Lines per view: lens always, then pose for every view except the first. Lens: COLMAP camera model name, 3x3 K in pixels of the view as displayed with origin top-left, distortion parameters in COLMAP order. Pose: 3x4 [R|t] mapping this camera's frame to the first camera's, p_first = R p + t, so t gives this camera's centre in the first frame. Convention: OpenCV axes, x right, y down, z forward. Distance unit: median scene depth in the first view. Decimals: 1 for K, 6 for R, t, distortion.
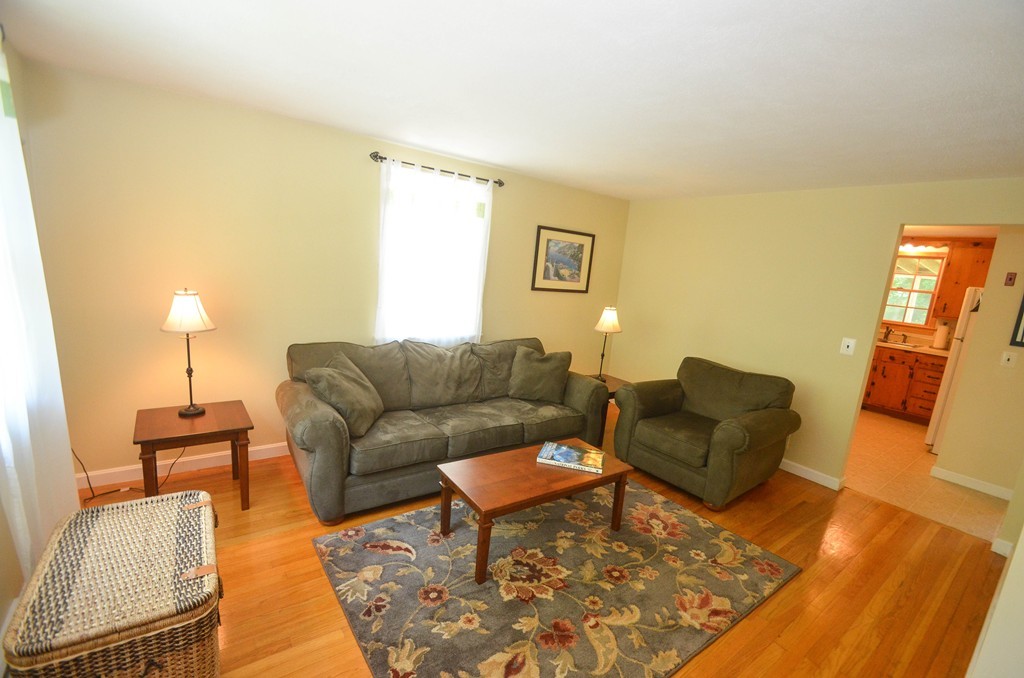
lens RADIAL K [[446.6, 0, 524.6], [0, 446.6, 352.6], [0, 0, 1]] dist [0.002657, -0.015077]
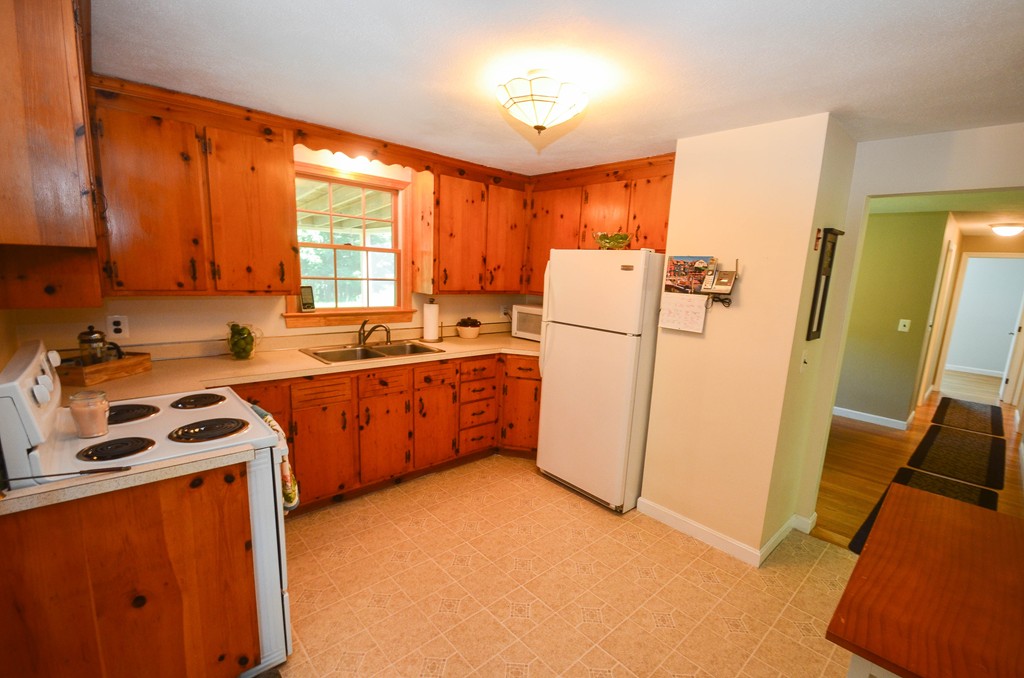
lens RADIAL K [[446.6, 0, 524.6], [0, 446.6, 352.6], [0, 0, 1]] dist [0.002657, -0.015077]
pose [[-0.103571, -0.274180, 0.956085, 0.267571], [0.134152, 0.948620, 0.286571, -0.139421], [-0.985534, 0.157941, -0.061467, 0.802097]]
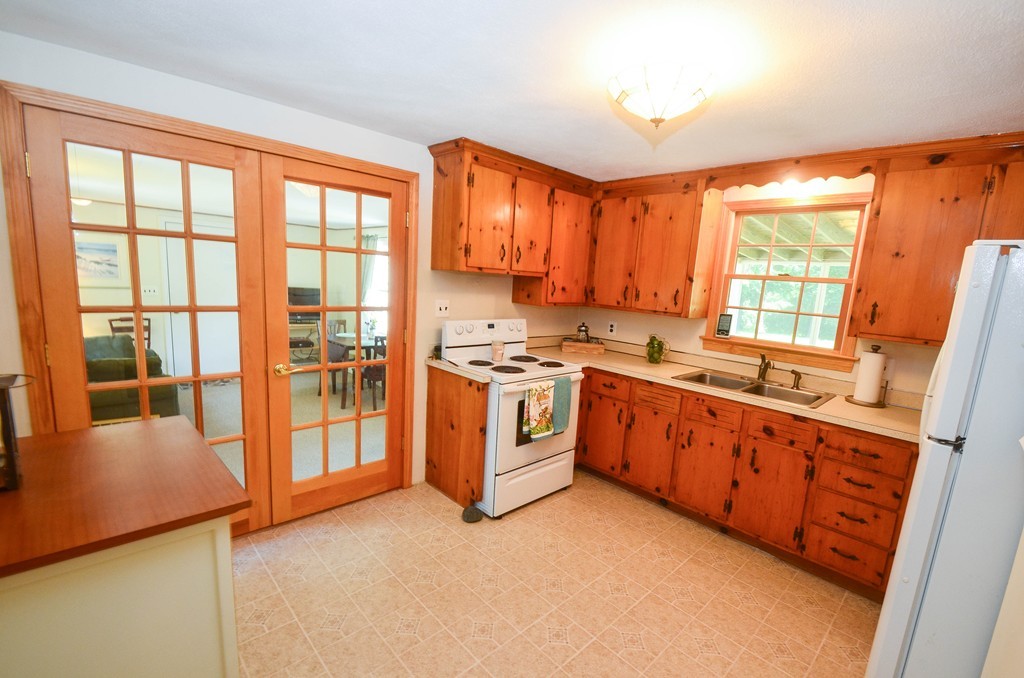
lens RADIAL K [[446.6, 0, 524.6], [0, 446.6, 352.6], [0, 0, 1]] dist [0.002657, -0.015077]
pose [[0.992525, -0.046464, 0.112849, 0.474284], [0.048500, 0.998705, -0.015365, -0.061912], [-0.111989, 0.020724, 0.993493, 0.513468]]
